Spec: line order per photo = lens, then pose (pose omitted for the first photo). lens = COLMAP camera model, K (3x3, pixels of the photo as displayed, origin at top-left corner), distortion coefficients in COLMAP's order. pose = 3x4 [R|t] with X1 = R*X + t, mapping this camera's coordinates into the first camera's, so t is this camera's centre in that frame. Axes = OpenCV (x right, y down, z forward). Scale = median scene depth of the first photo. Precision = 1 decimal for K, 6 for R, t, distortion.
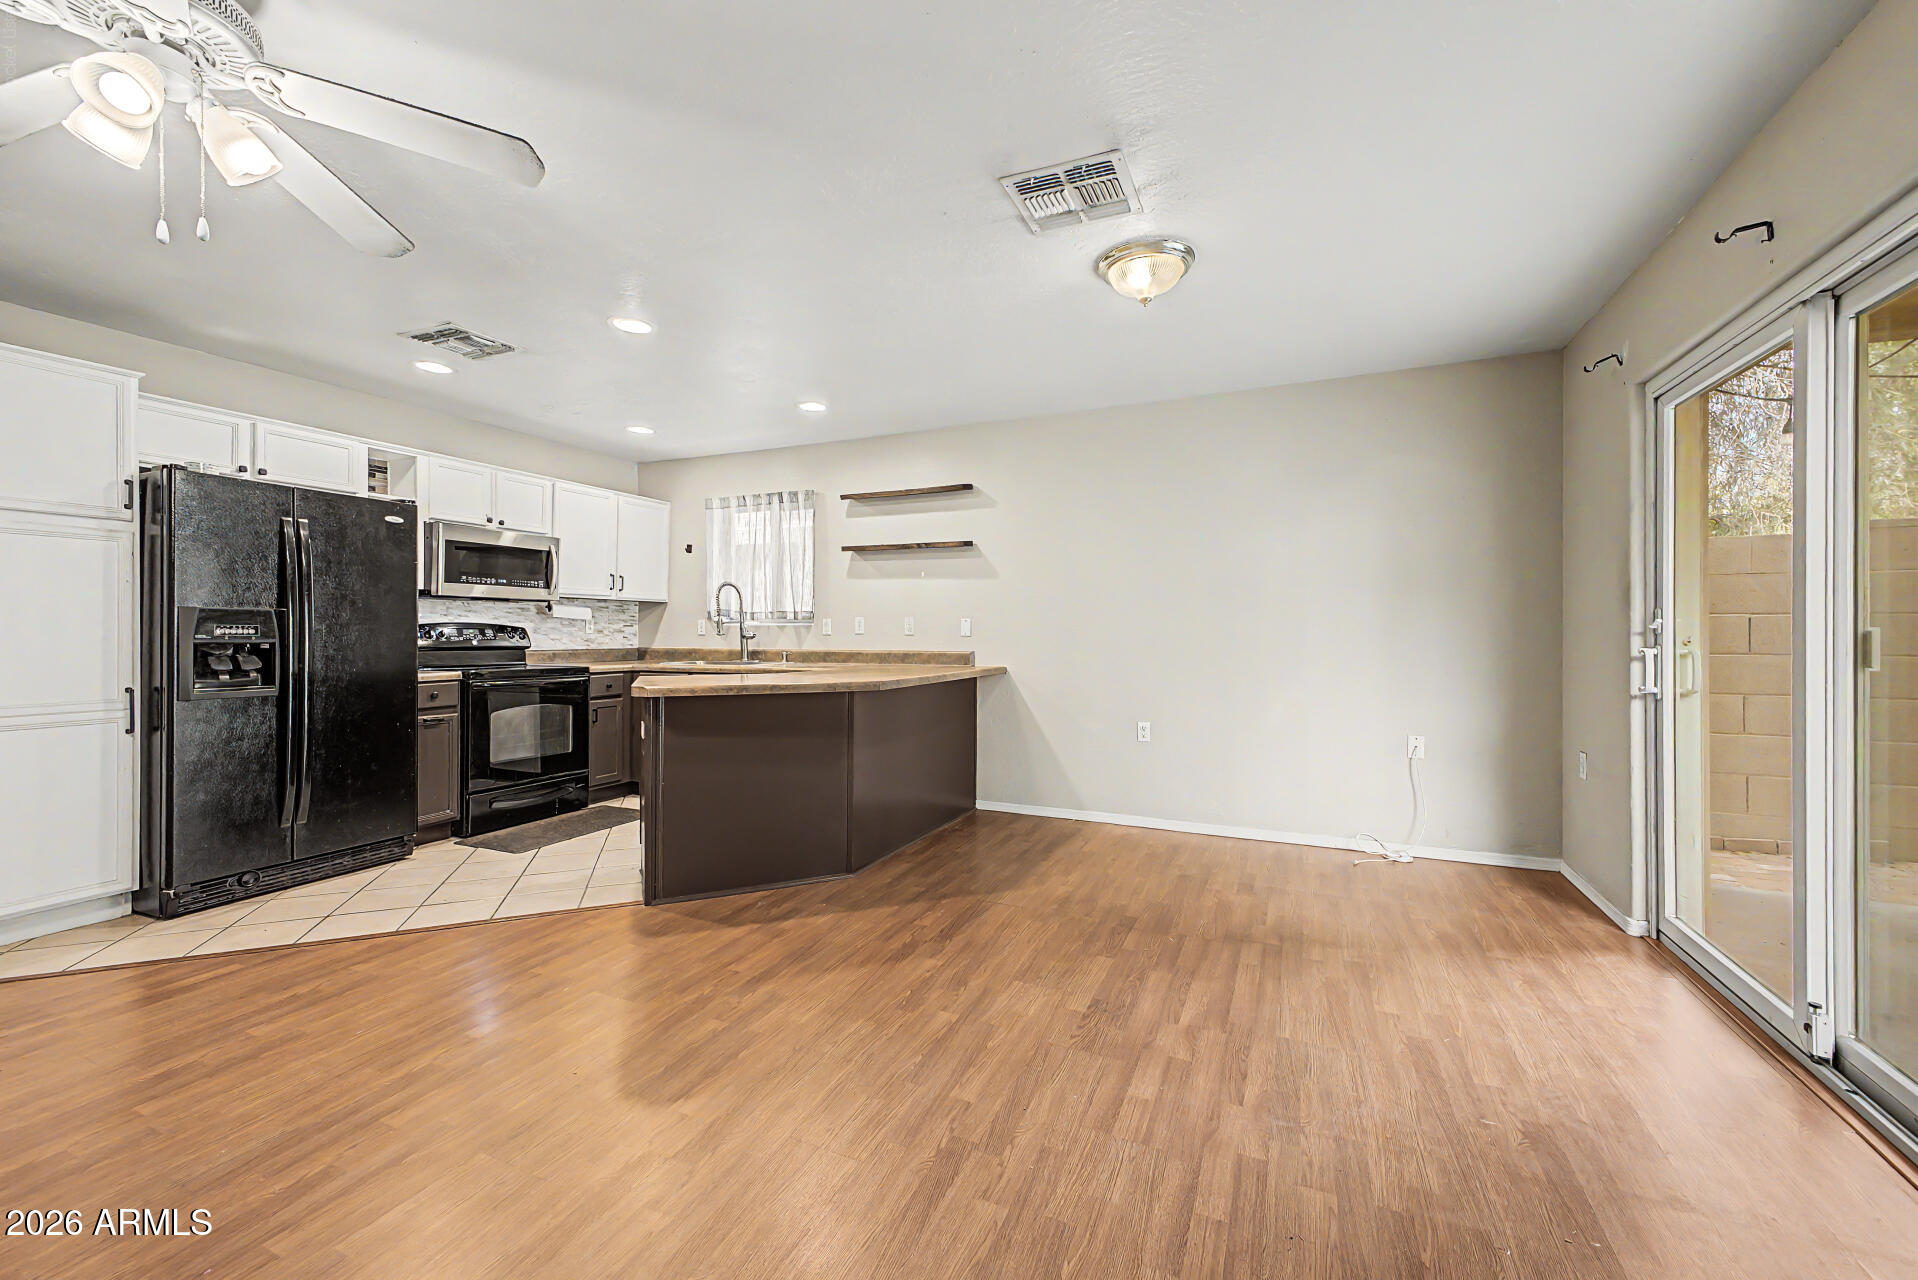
lens RADIAL K [[755.7, 0, 965.1], [0, 755.7, 634.0], [0, 0, 1]] dist [0.018465, -0.006546]
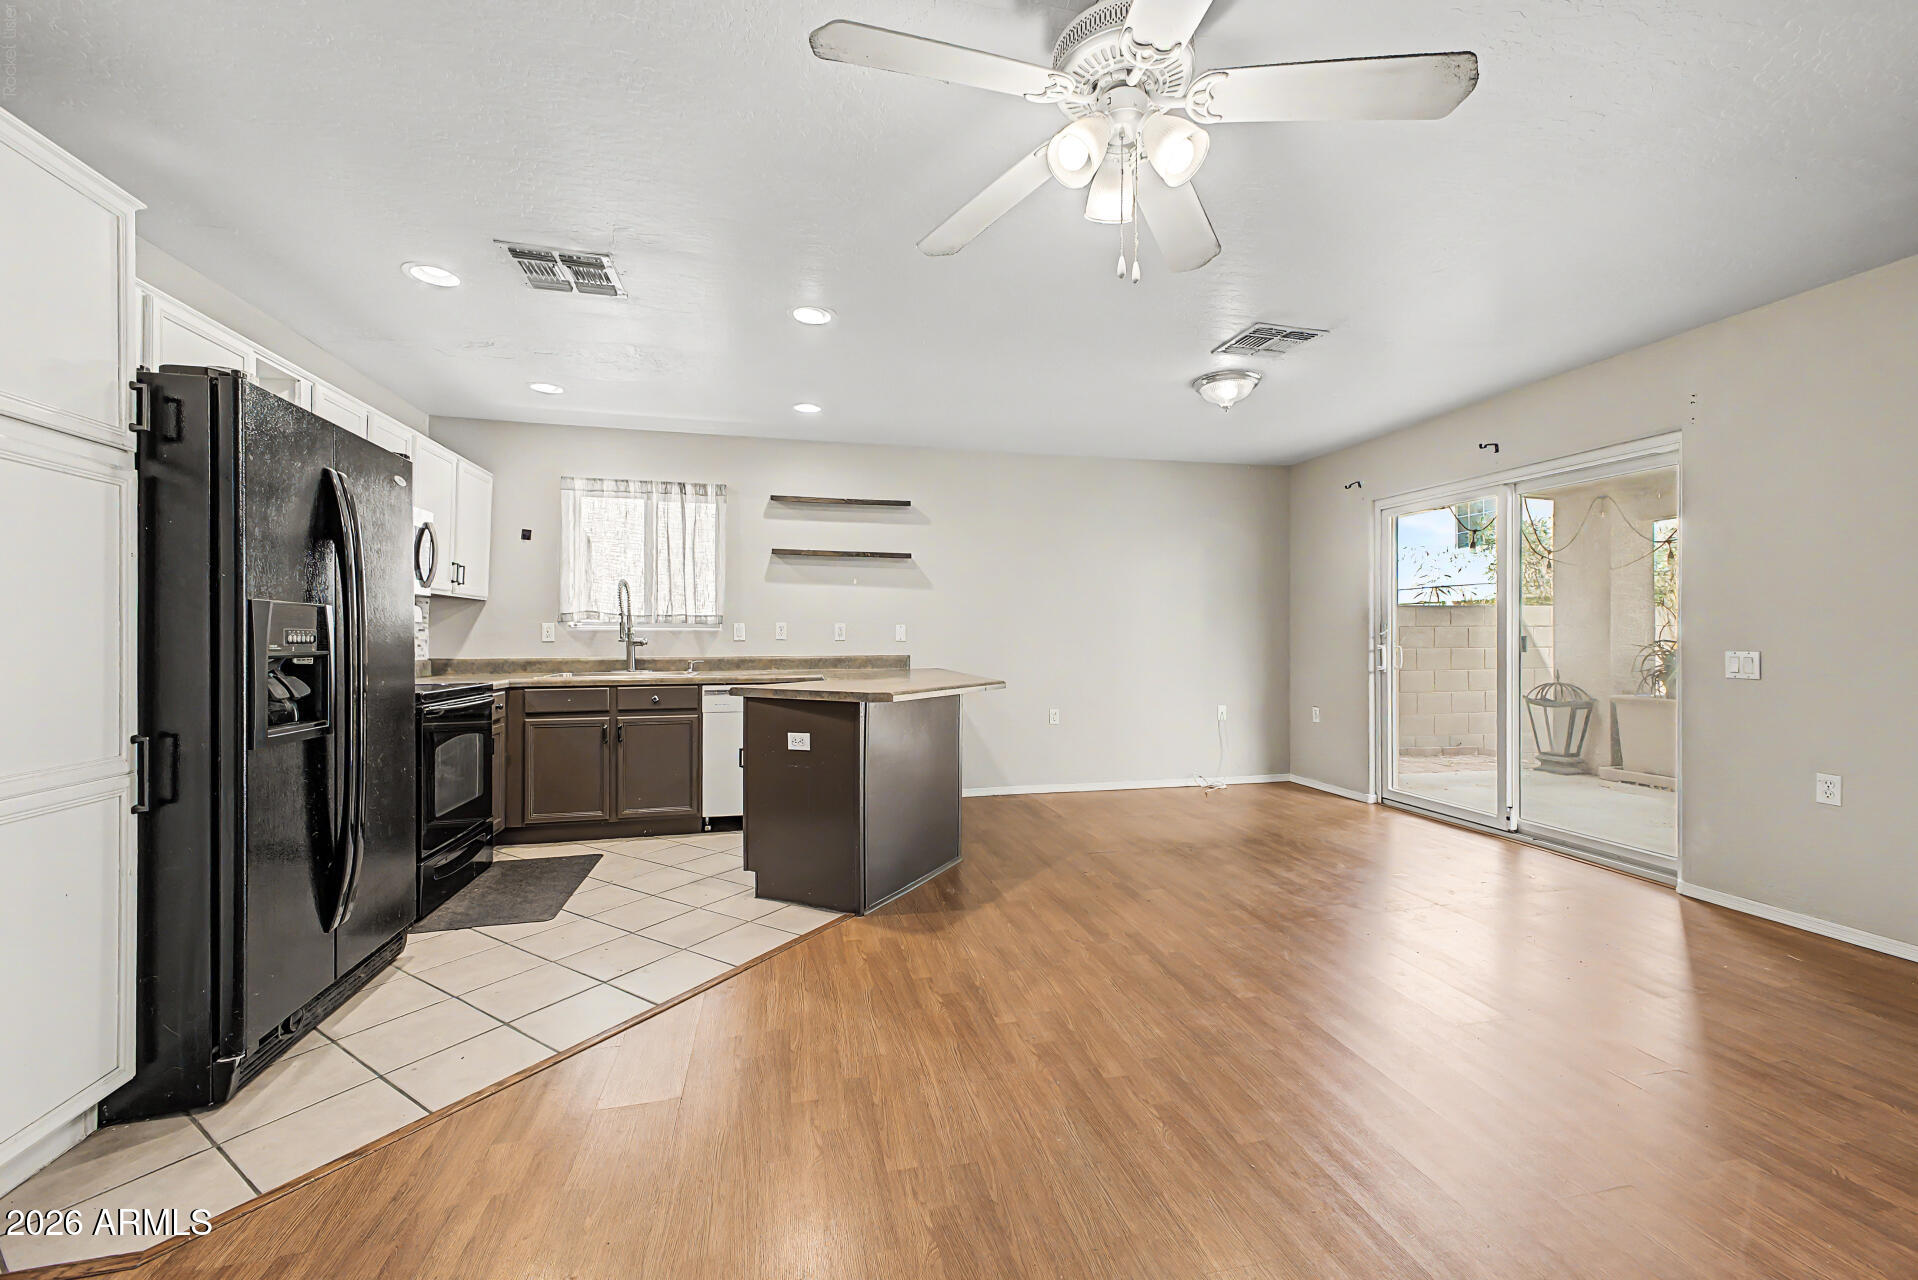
lens RADIAL K [[758.6, 0, 964.9], [0, 758.6, 643.4], [0, 0, 1]] dist [0.027819, -0.011398]
pose [[0.794087, -0.007074, 0.607763, -0.713807], [0.003242, 0.999967, 0.007403, -0.002015], [-0.607796, -0.003908, 0.794084, 0.103880]]
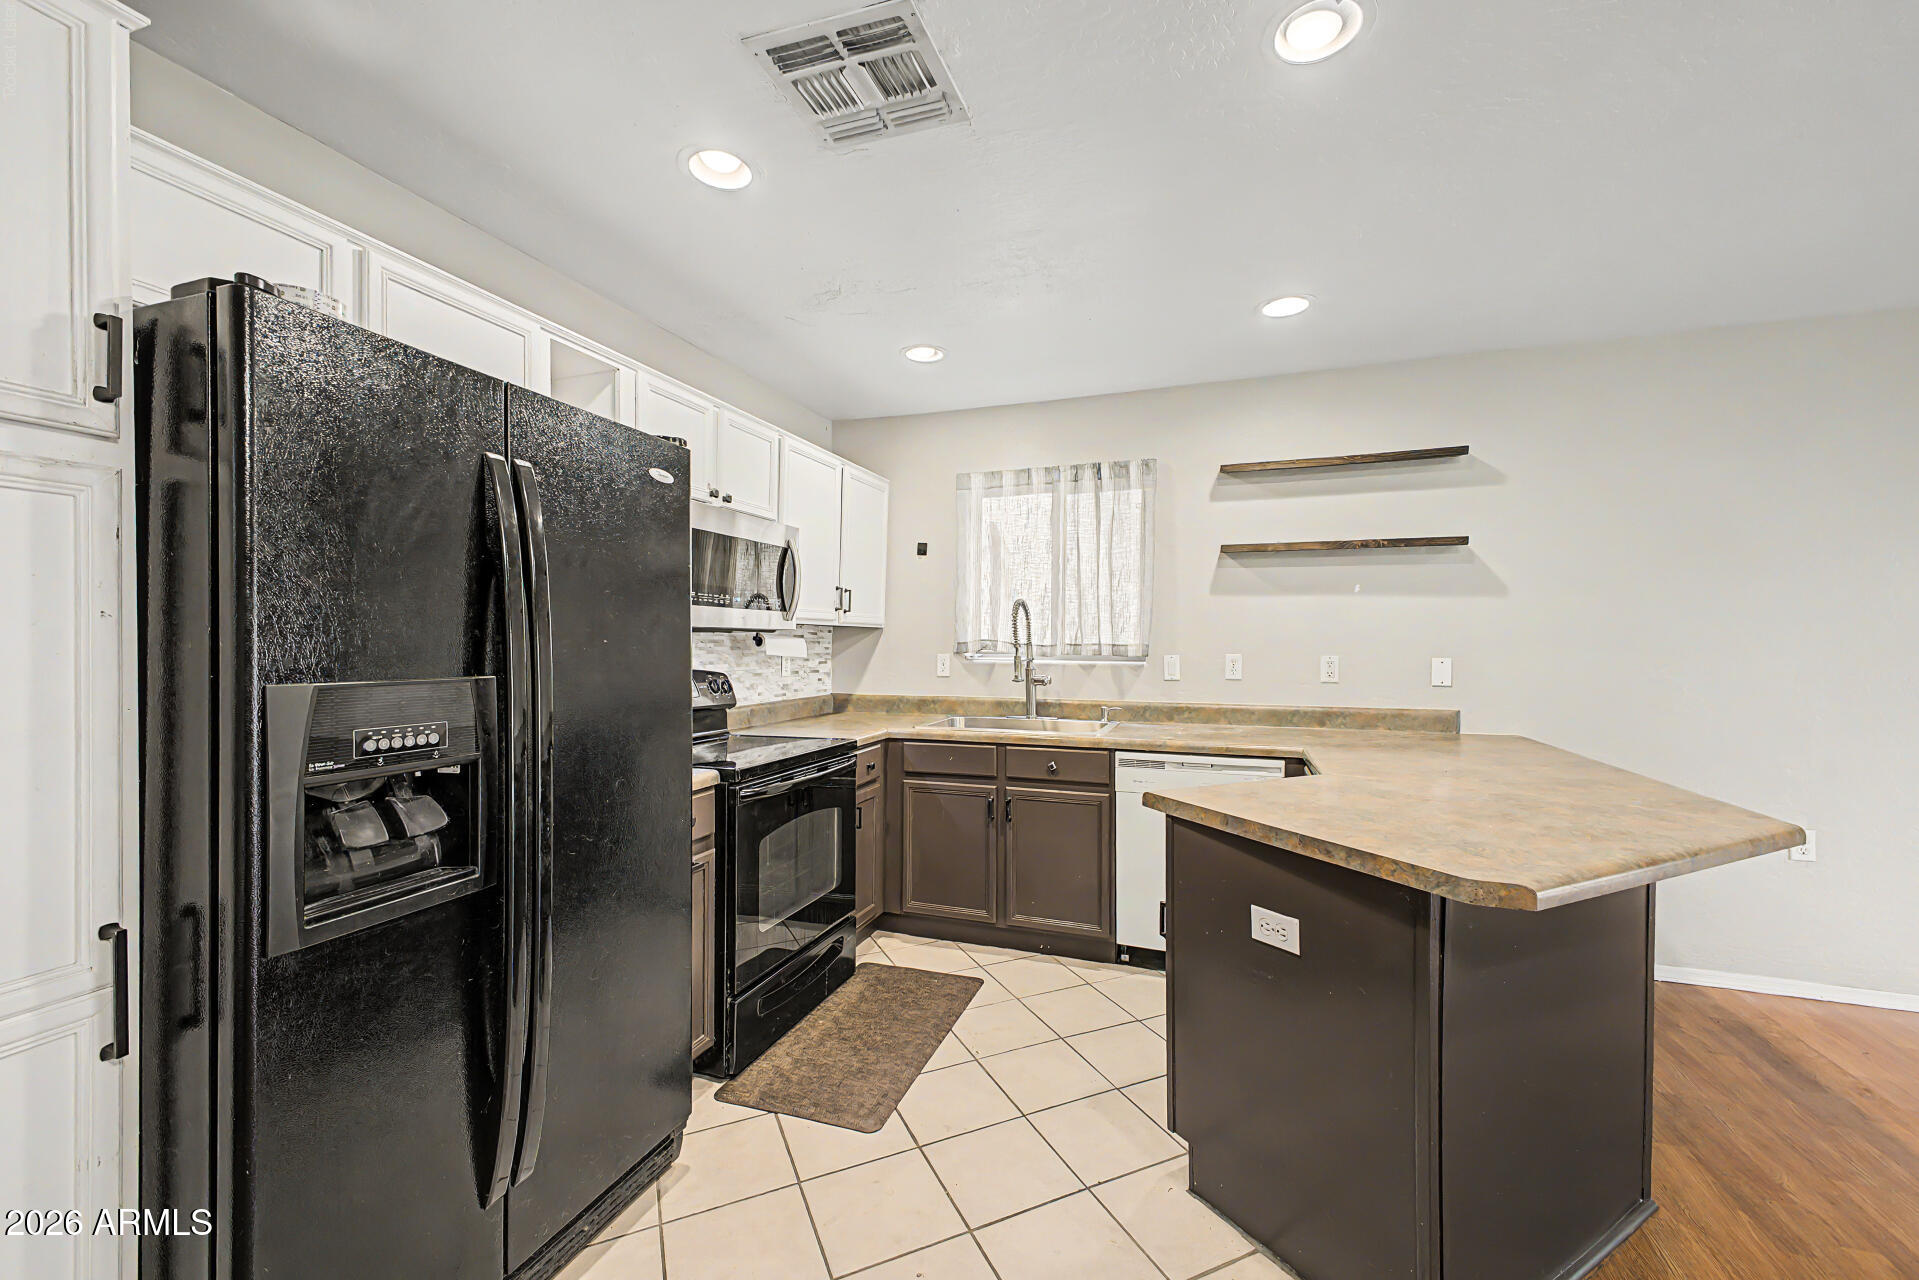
lens RADIAL K [[759.0, 0, 965.4], [0, 759.0, 643.4], [0, 0, 1]] dist [0.027819, -0.011398]
pose [[0.996677, -0.000901, 0.081451, -0.556170], [0.000835, 0.999999, 0.000845, -0.041939], [-0.081451, -0.000774, 0.996677, 0.470583]]
